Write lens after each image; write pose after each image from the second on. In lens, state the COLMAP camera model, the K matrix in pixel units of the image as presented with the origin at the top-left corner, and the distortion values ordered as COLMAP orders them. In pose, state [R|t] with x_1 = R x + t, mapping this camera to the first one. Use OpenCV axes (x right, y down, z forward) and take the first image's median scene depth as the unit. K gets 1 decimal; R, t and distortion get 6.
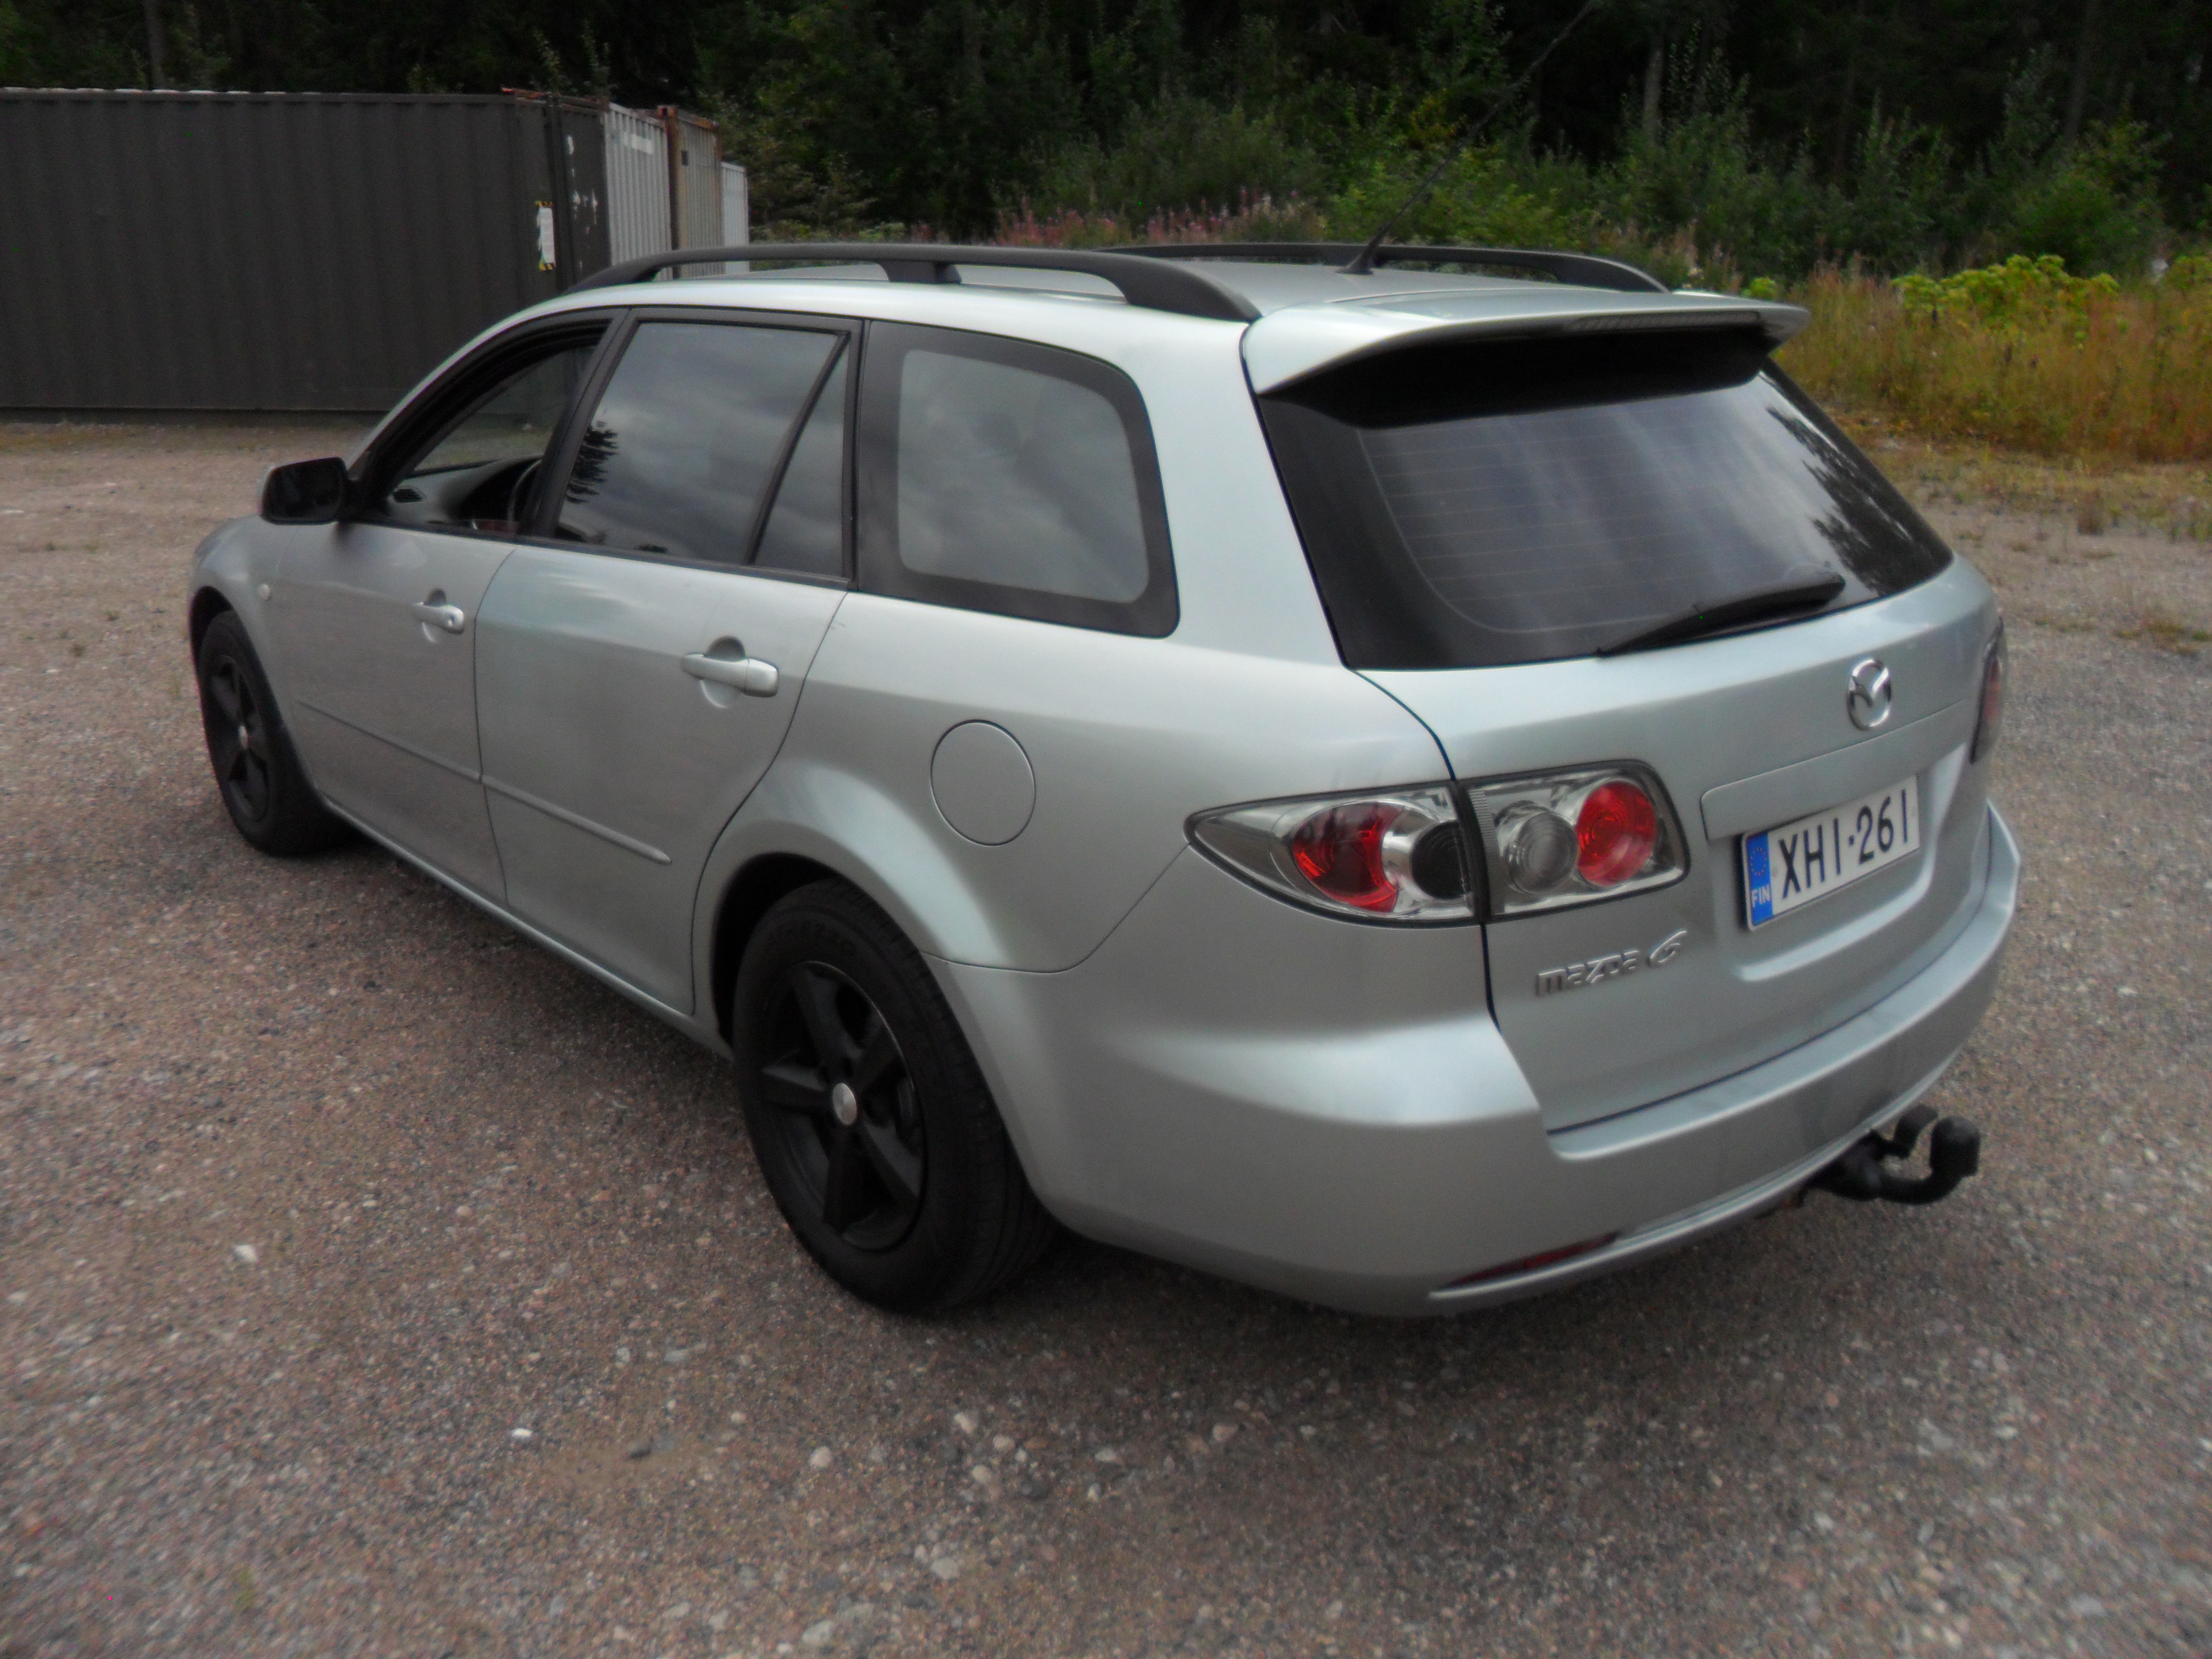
lens RADIAL K [[1775.4, 0, 1094.7], [0, 1775.4, 832.8], [0, 0, 1]] dist [-0.009135, -0.000569]
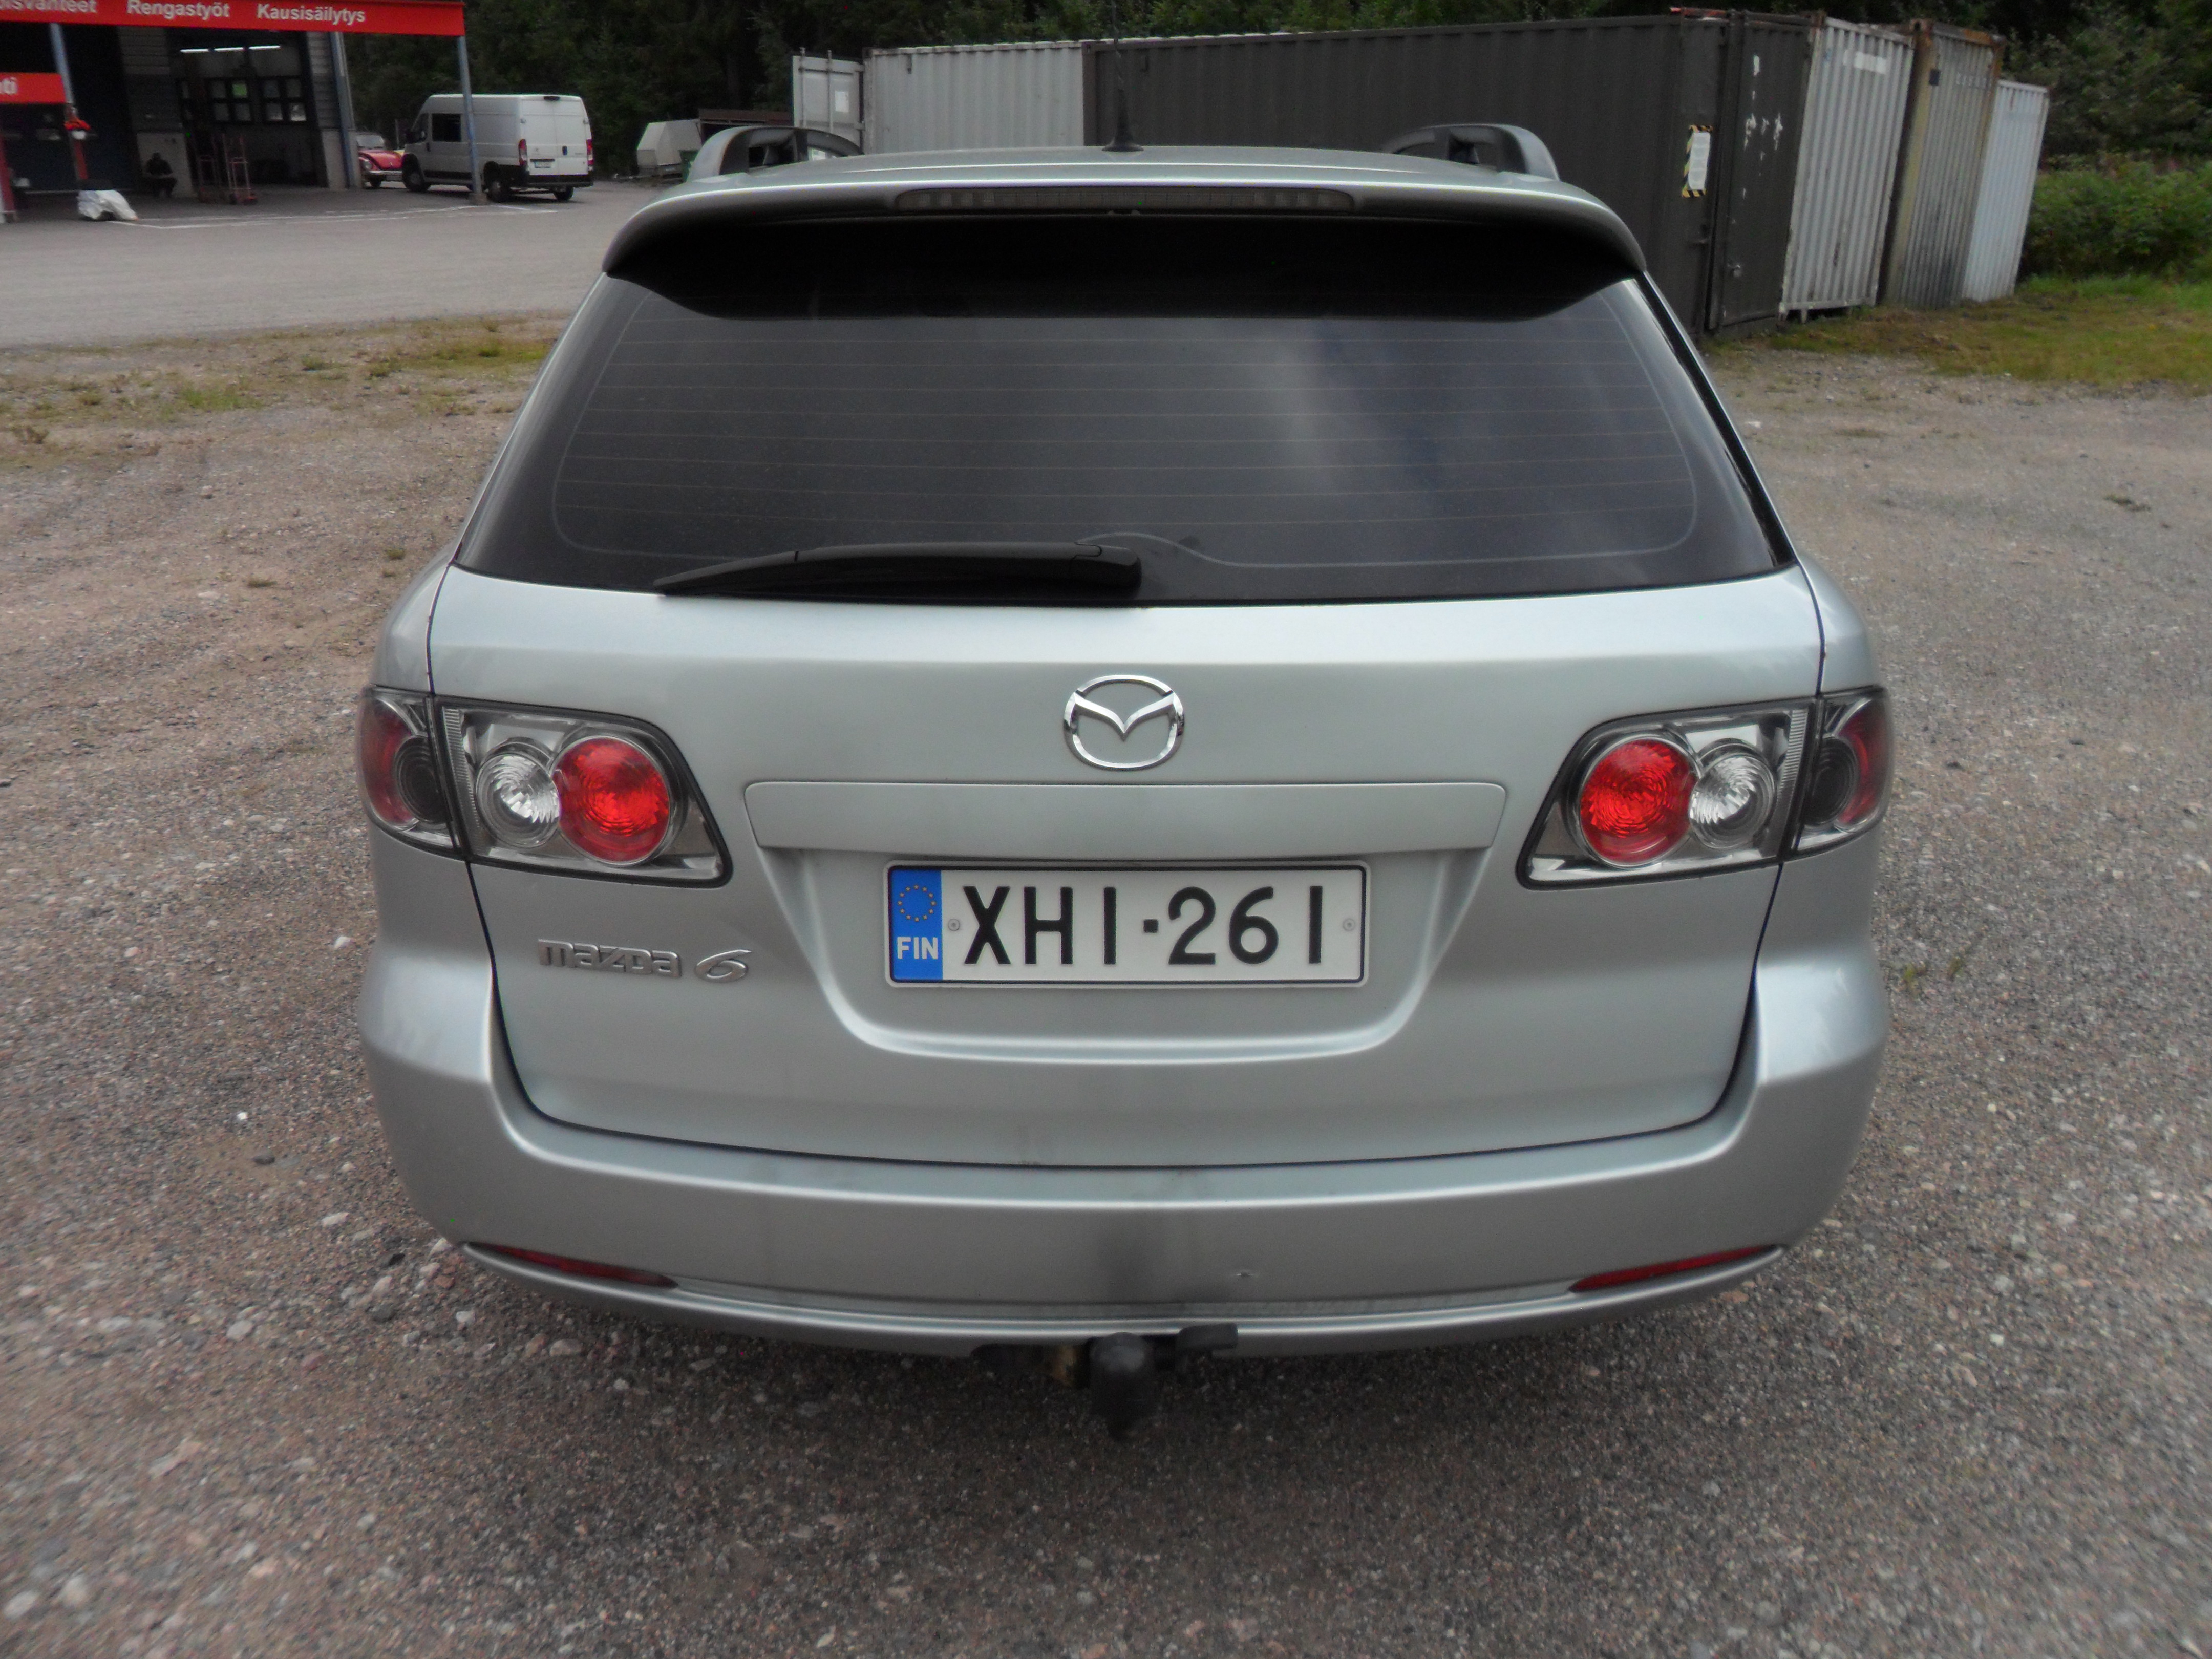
lens RADIAL K [[1775.4, 0, 1094.7], [0, 1775.4, 832.8], [0, 0, 1]] dist [-0.009135, -0.000569]
pose [[0.746944, 0.229160, -0.624147, 0.676812], [-0.209284, 0.972045, 0.106433, -0.082931], [0.631090, 0.051124, 0.774023, 0.339868]]
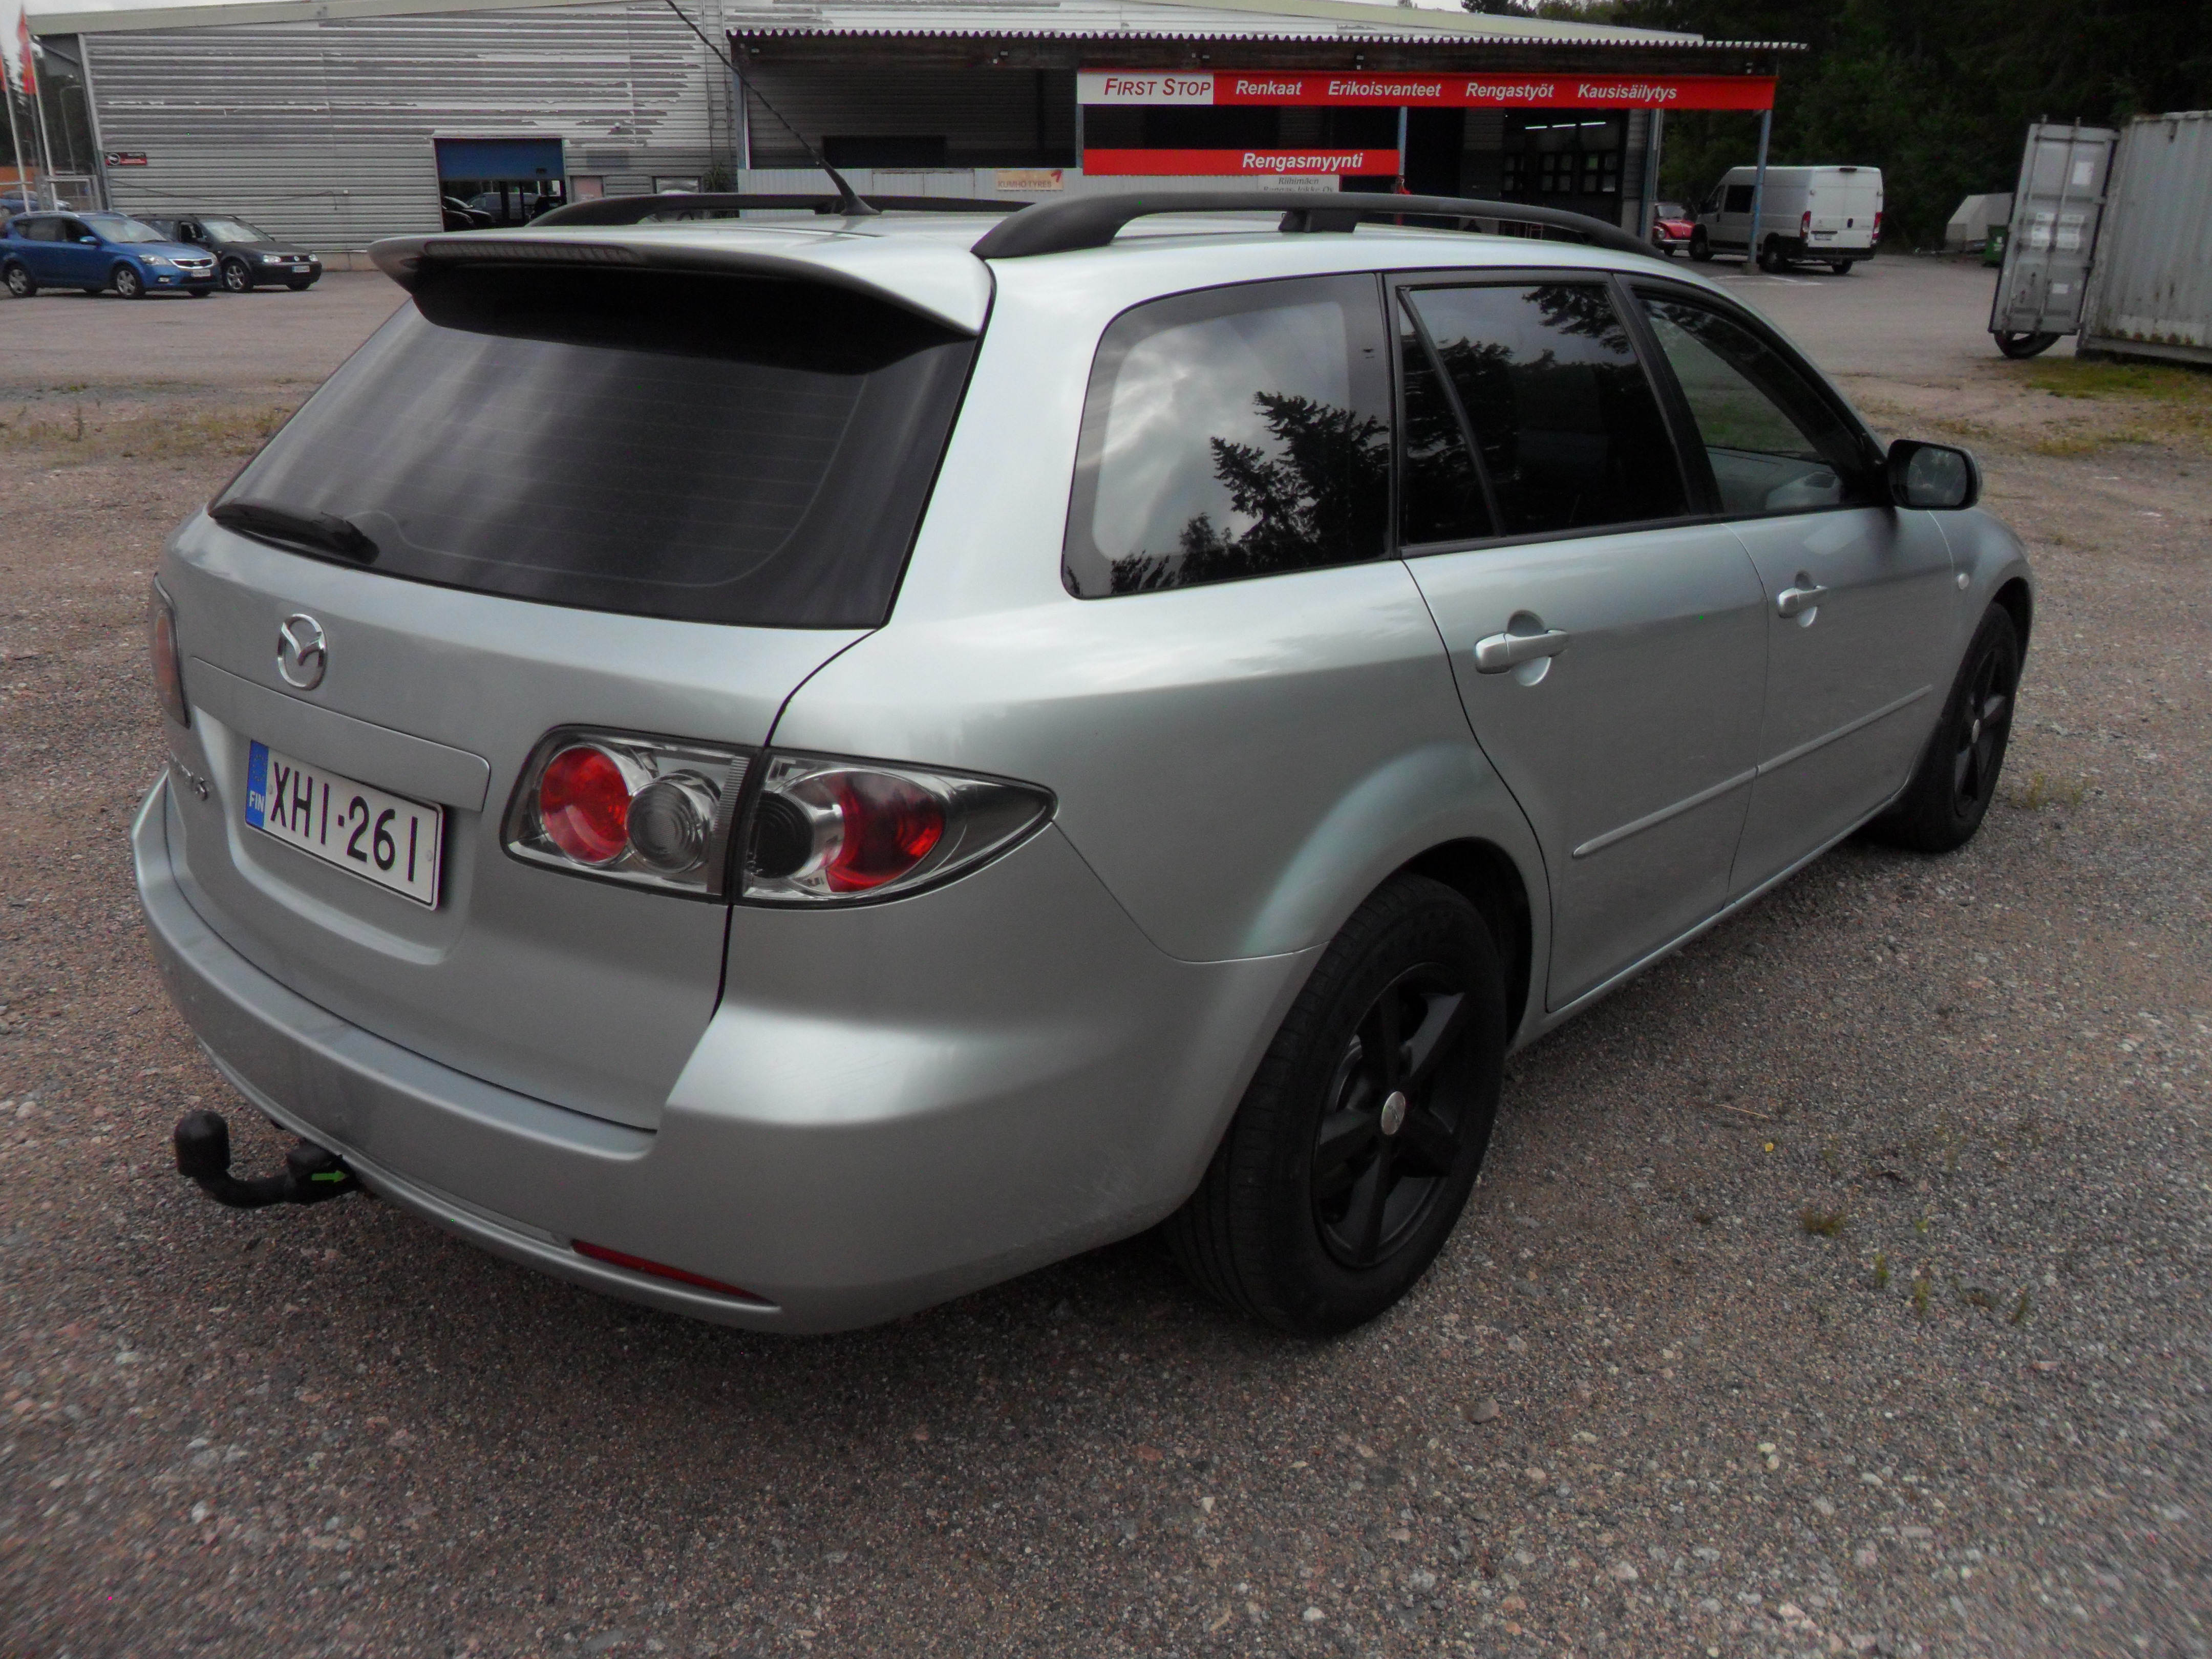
lens RADIAL K [[1775.4, 0, 1094.7], [0, 1775.4, 832.8], [0, 0, 1]] dist [-0.009135, -0.000569]
pose [[0.153420, 0.317530, -0.935755, 1.059707], [-0.330636, 0.908879, 0.254201, -0.275437], [0.931205, 0.270395, 0.244427, 0.906081]]
